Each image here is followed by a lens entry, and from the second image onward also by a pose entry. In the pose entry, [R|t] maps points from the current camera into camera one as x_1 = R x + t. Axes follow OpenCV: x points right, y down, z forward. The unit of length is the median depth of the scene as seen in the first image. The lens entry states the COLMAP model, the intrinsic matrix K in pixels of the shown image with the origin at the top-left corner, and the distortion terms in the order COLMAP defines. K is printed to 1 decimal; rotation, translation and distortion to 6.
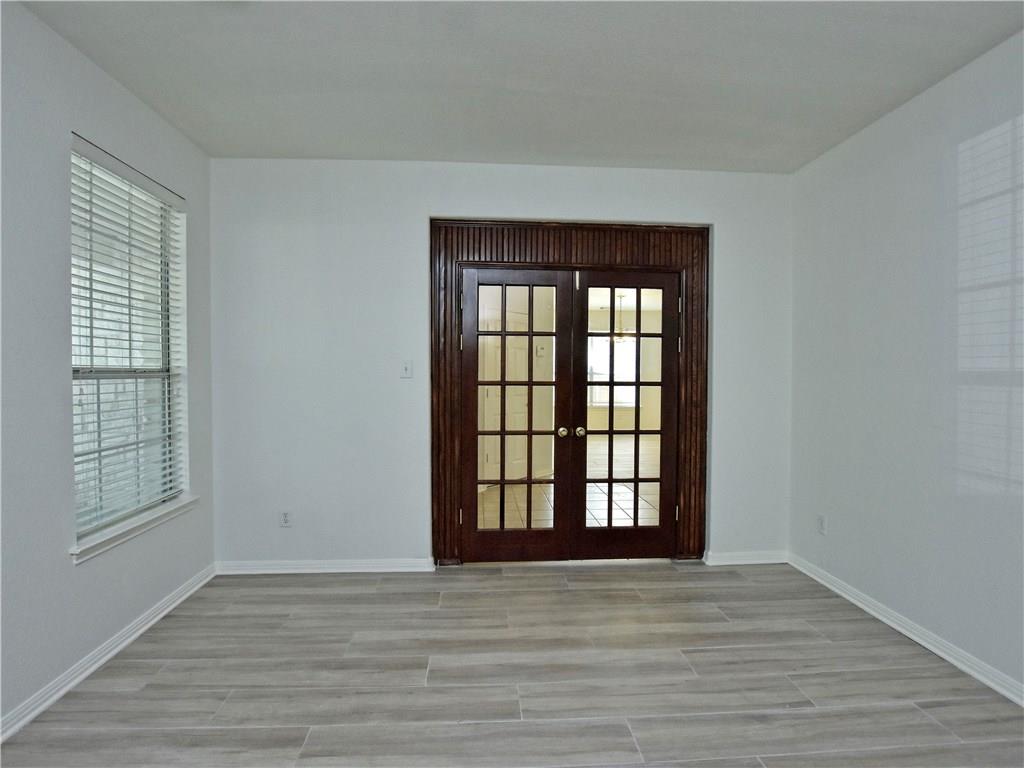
lens RADIAL K [[507.8, 0, 506.2], [0, 507.8, 388.1], [0, 0, 1]] dist [-0.037554, 0.003677]
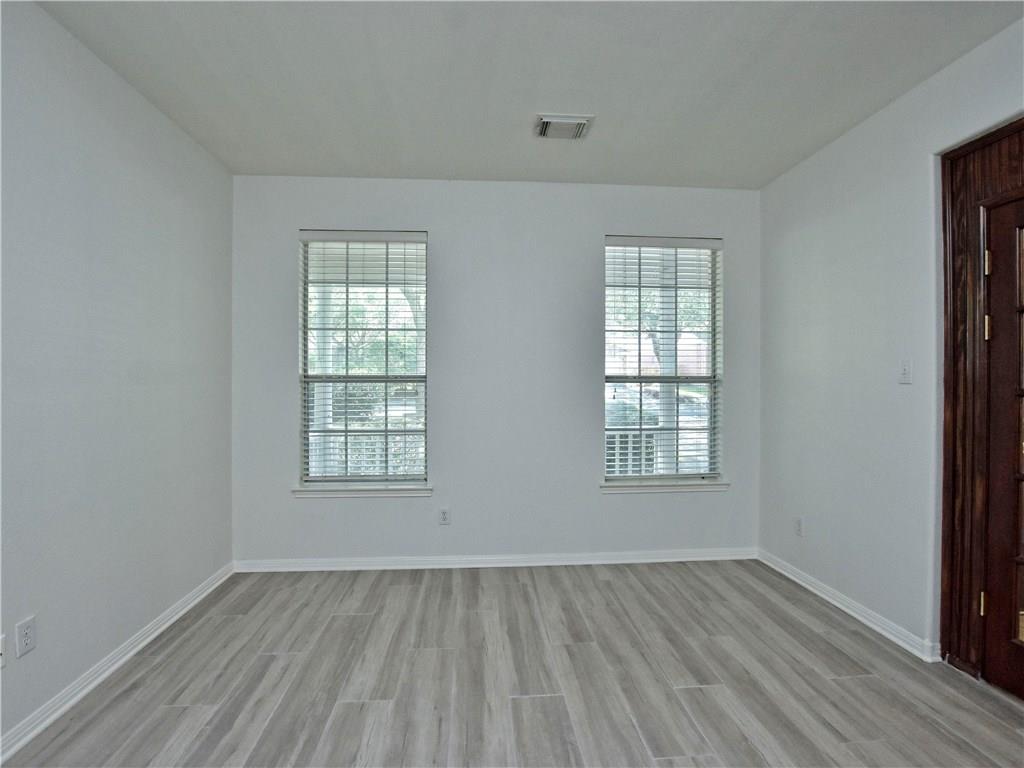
lens RADIAL K [[507.8, 0, 503.4], [0, 507.8, 389.6], [0, 0, 1]] dist [-0.037554, 0.003677]
pose [[0.005353, 0.012400, -0.999909, 0.697193], [-0.029658, 0.999485, 0.012236, -0.003565], [0.999546, 0.029589, 0.005718, 0.536383]]
